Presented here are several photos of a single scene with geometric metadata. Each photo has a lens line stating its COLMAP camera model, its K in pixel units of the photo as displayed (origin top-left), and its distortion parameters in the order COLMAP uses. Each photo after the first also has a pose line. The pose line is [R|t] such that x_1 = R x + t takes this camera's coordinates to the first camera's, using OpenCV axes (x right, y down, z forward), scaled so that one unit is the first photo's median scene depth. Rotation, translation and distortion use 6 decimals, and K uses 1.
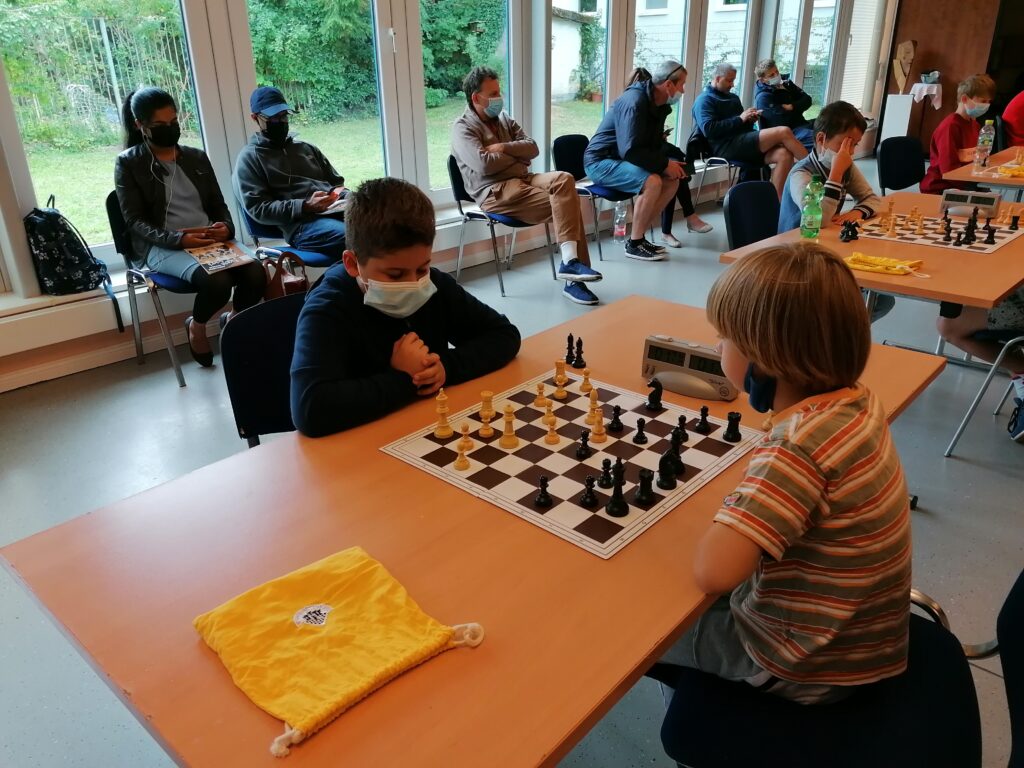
lens RADIAL K [[784.8, 0, 511.2], [0, 784.8, 336.5], [0, 0, 1]] dist [-0.009112, -0.001481]
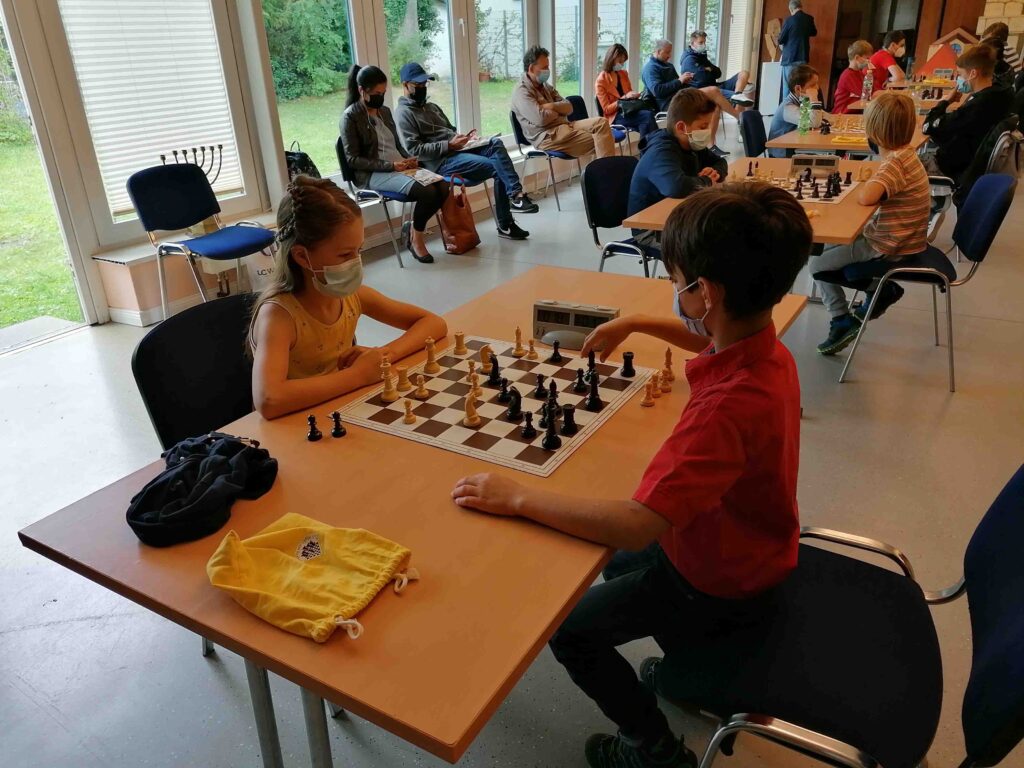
lens RADIAL K [[779.3, 0, 512.0], [0, 779.3, 384.0], [0, 0, 1]] dist [-0.039472, 0.000753]
pose [[0.977057, -0.112077, 0.181103, -0.358245], [0.099185, 0.991947, 0.078767, 0.130543], [-0.188472, -0.058998, 0.980305, -0.345807]]
